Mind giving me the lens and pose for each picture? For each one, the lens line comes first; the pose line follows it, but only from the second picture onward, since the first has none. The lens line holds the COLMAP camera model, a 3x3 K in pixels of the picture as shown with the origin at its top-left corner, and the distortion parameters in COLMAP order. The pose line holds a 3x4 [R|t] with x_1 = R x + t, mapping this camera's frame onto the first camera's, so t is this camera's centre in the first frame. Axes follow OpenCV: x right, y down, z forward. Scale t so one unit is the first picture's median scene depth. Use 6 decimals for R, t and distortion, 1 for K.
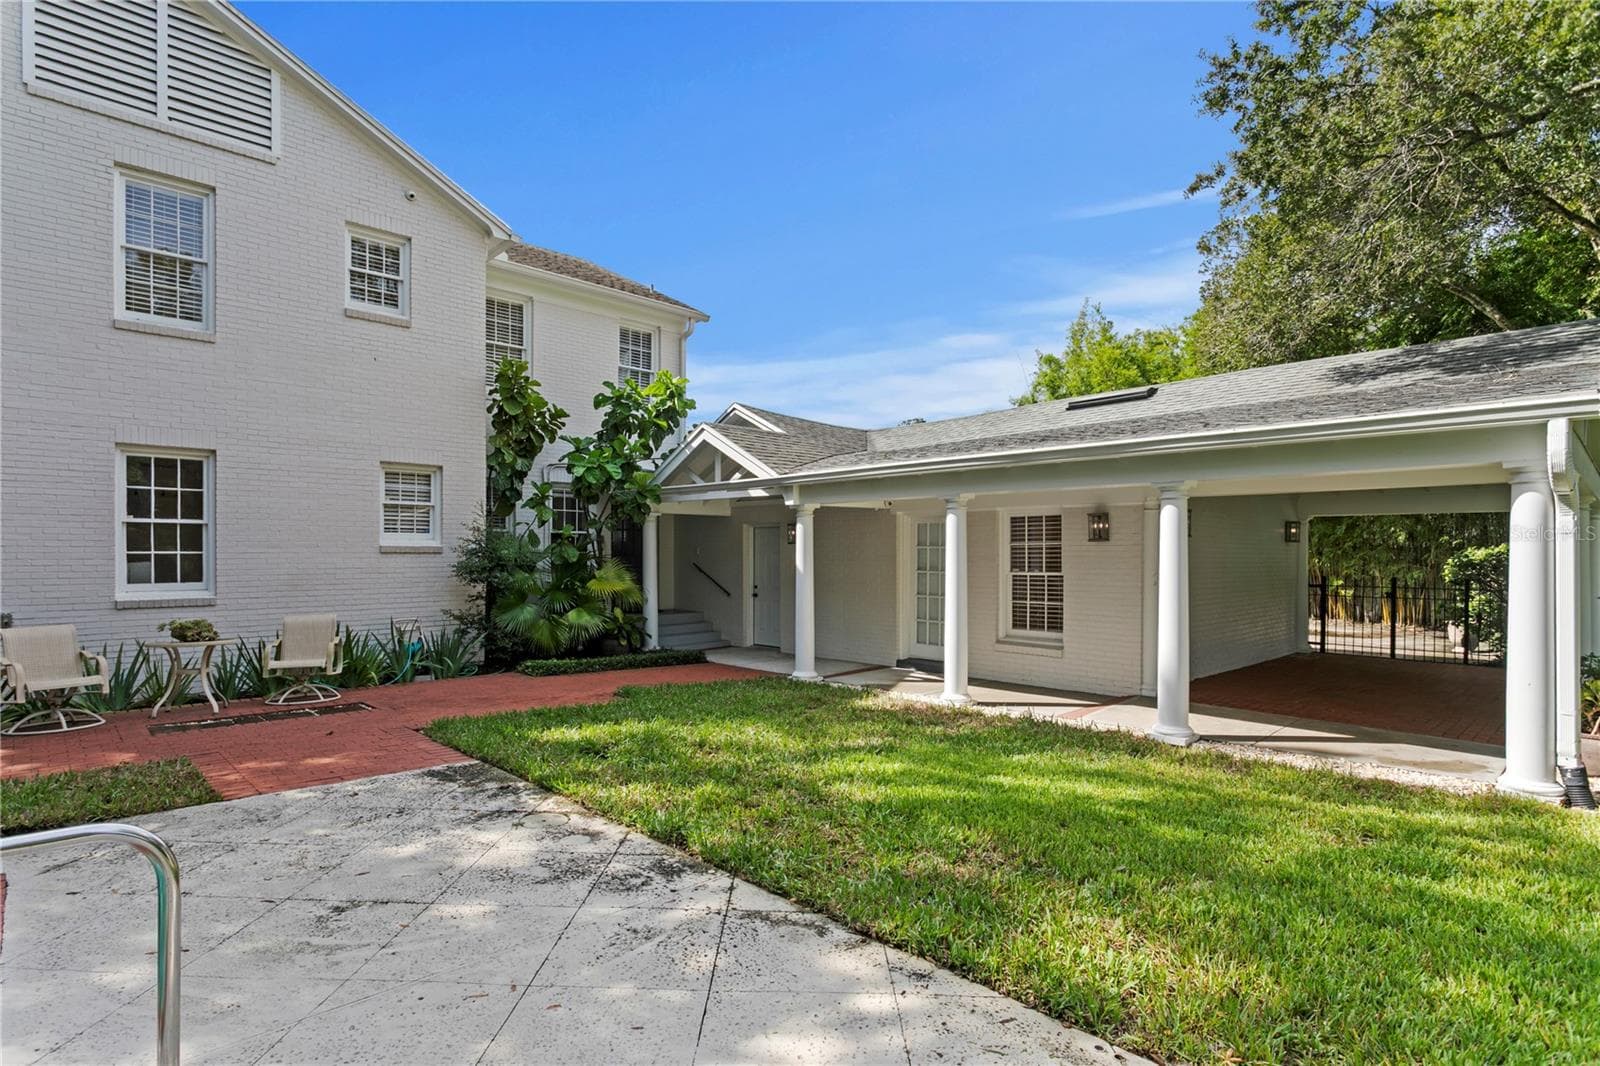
lens RADIAL K [[808.1, 0, 794.4], [0, 808.1, 547.9], [0, 0, 1]] dist [-0.003898, -0.000065]
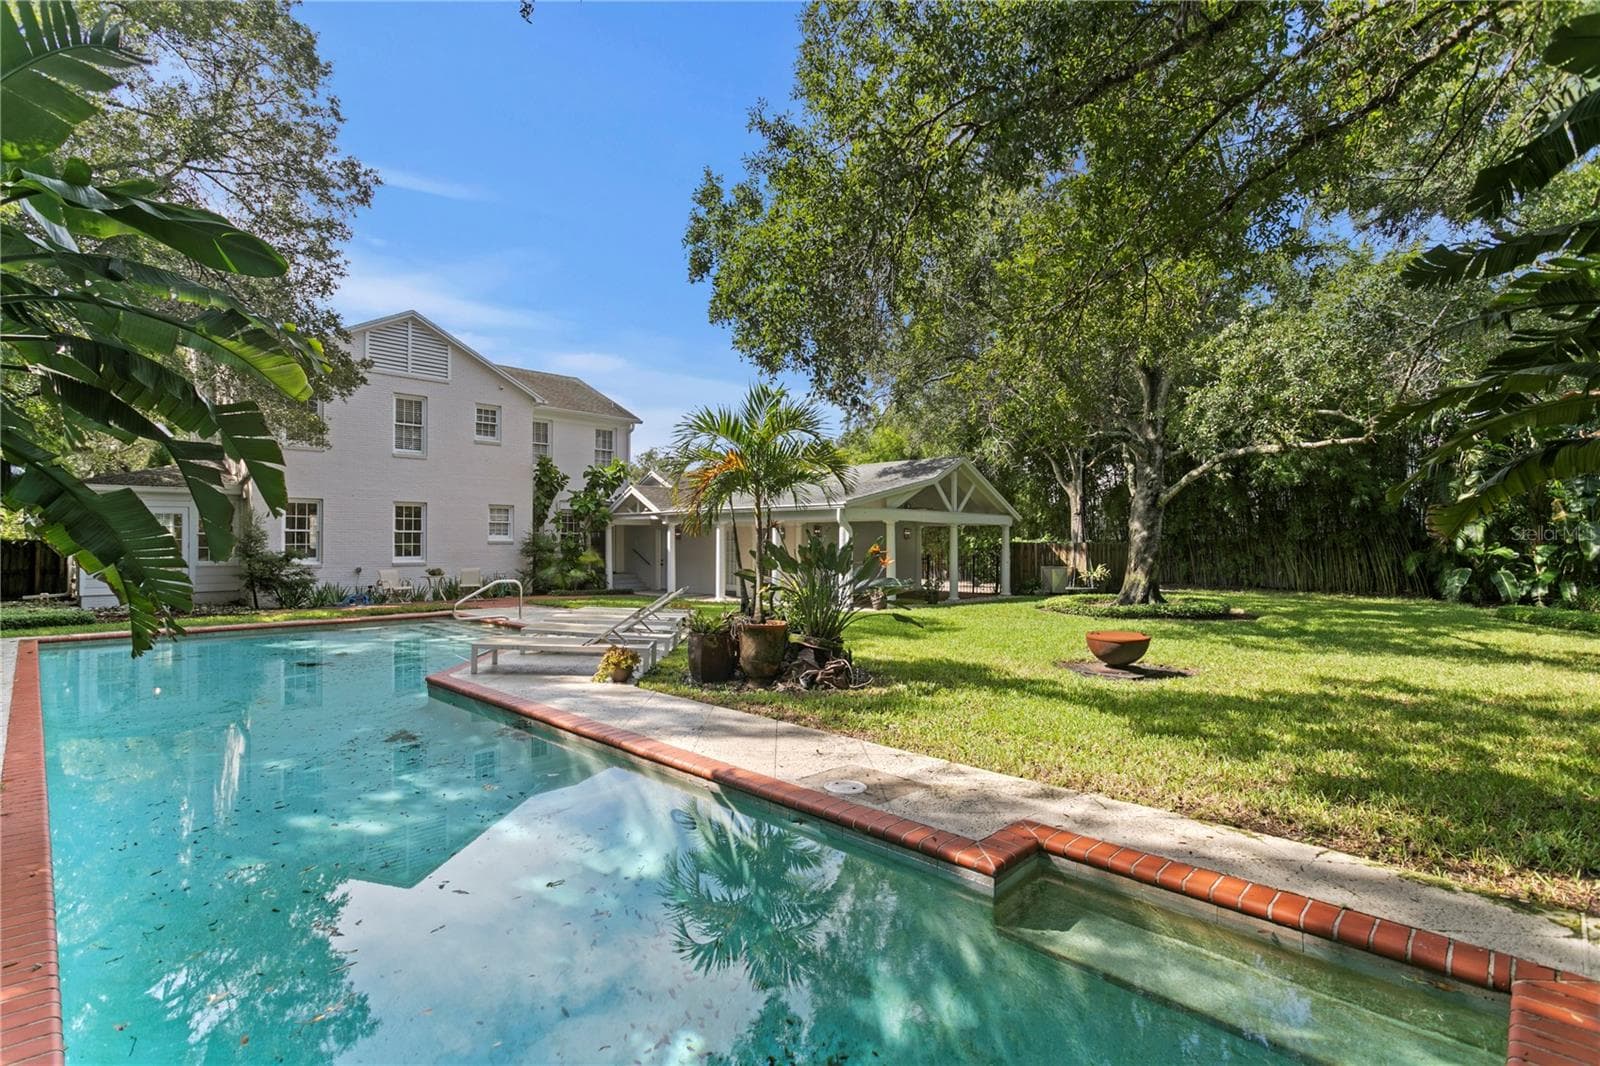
lens RADIAL K [[788.3, 0, 809.5], [0, 788.3, 521.0], [0, 0, 1]] dist [0.019566, 0.000304]
pose [[0.999176, -0.001325, 0.040567, 0.281770], [0.002248, 0.999739, -0.022717, -0.005651], [-0.040527, 0.022790, 0.998919, -1.169031]]
